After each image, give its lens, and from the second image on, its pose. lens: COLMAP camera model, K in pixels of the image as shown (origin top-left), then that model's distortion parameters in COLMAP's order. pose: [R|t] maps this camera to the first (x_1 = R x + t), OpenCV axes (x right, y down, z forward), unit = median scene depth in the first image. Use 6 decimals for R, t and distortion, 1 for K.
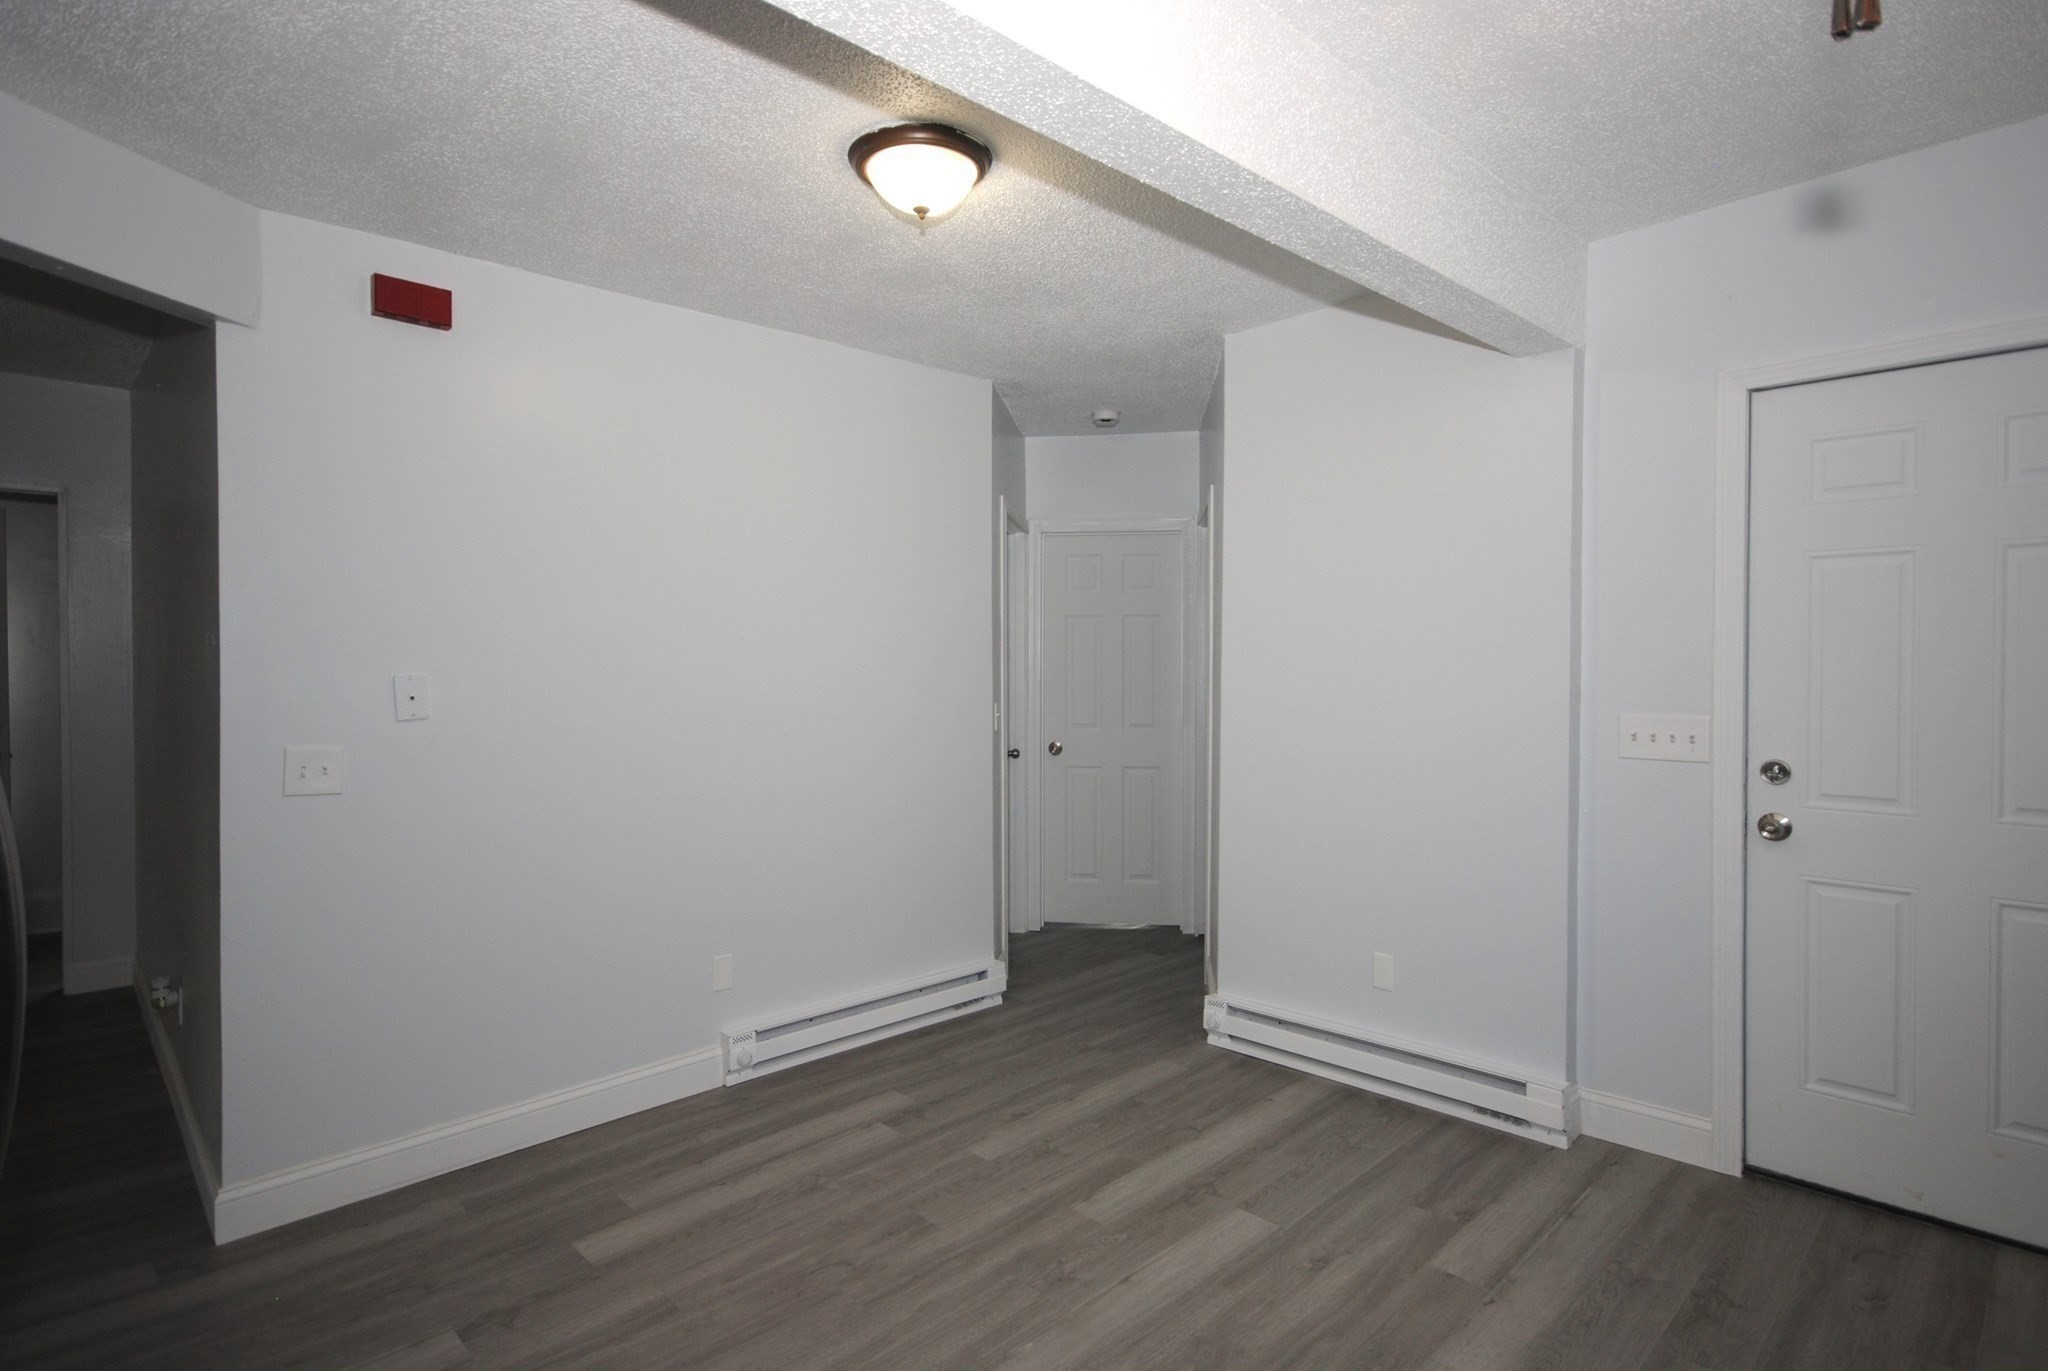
lens RADIAL K [[1041.7, 0, 1027.6], [0, 1041.7, 675.7], [0, 0, 1]] dist [0.001272, 0.000449]
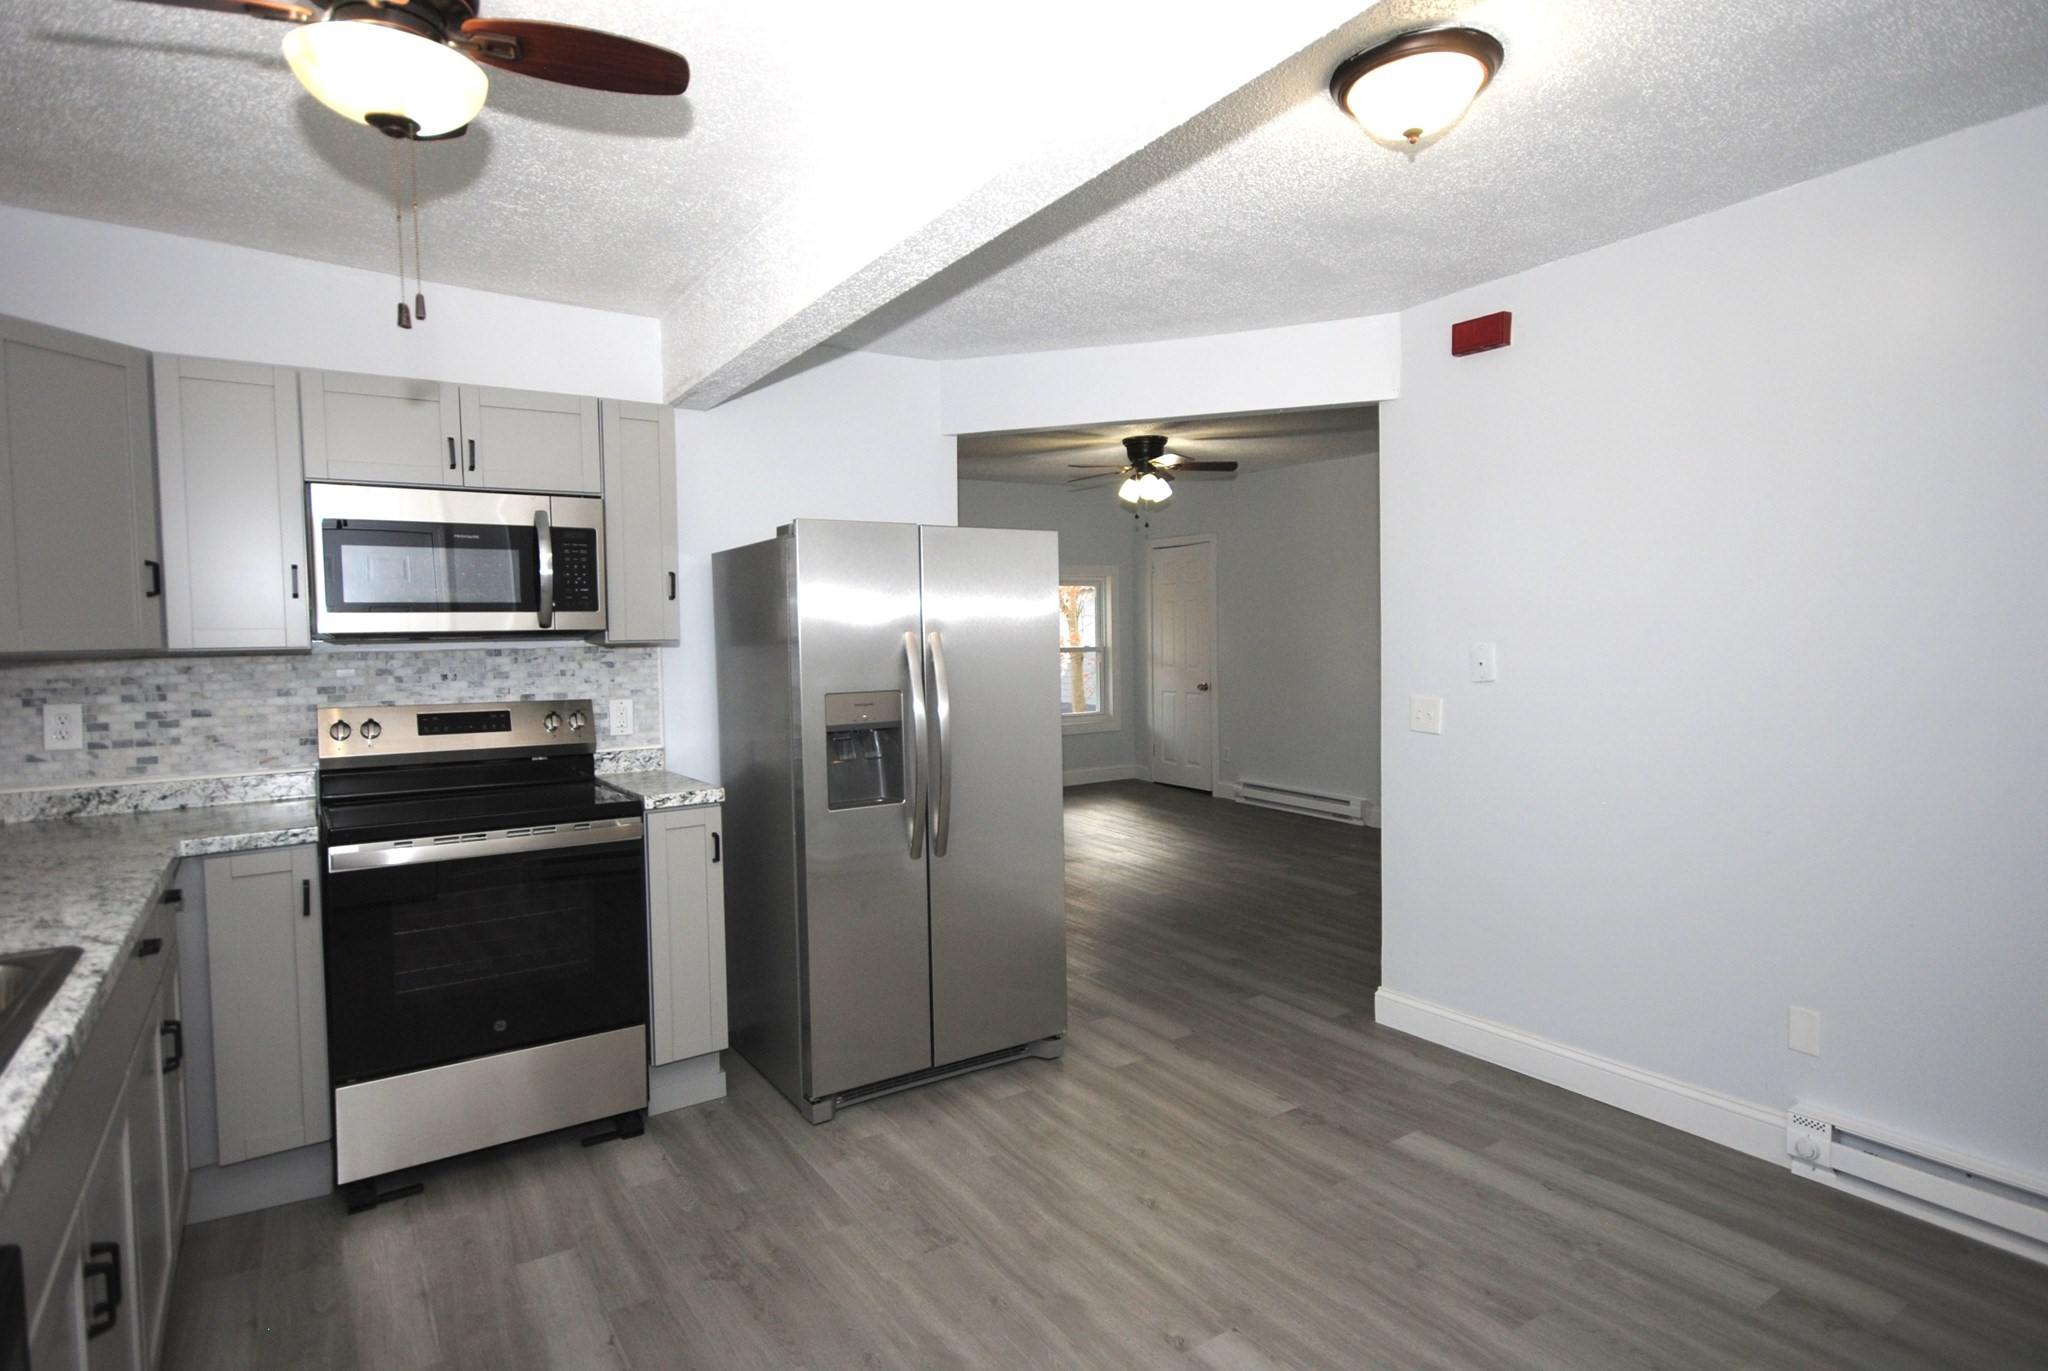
lens RADIAL K [[1041.7, 0, 1026.7], [0, 1041.7, 674.3], [0, 0, 1]] dist [0.001272, 0.000449]
pose [[-0.163714, 0.048038, -0.985338, 0.738332], [-0.003544, 0.998779, 0.049282, -0.024663], [0.986501, 0.011560, -0.163344, 0.723480]]
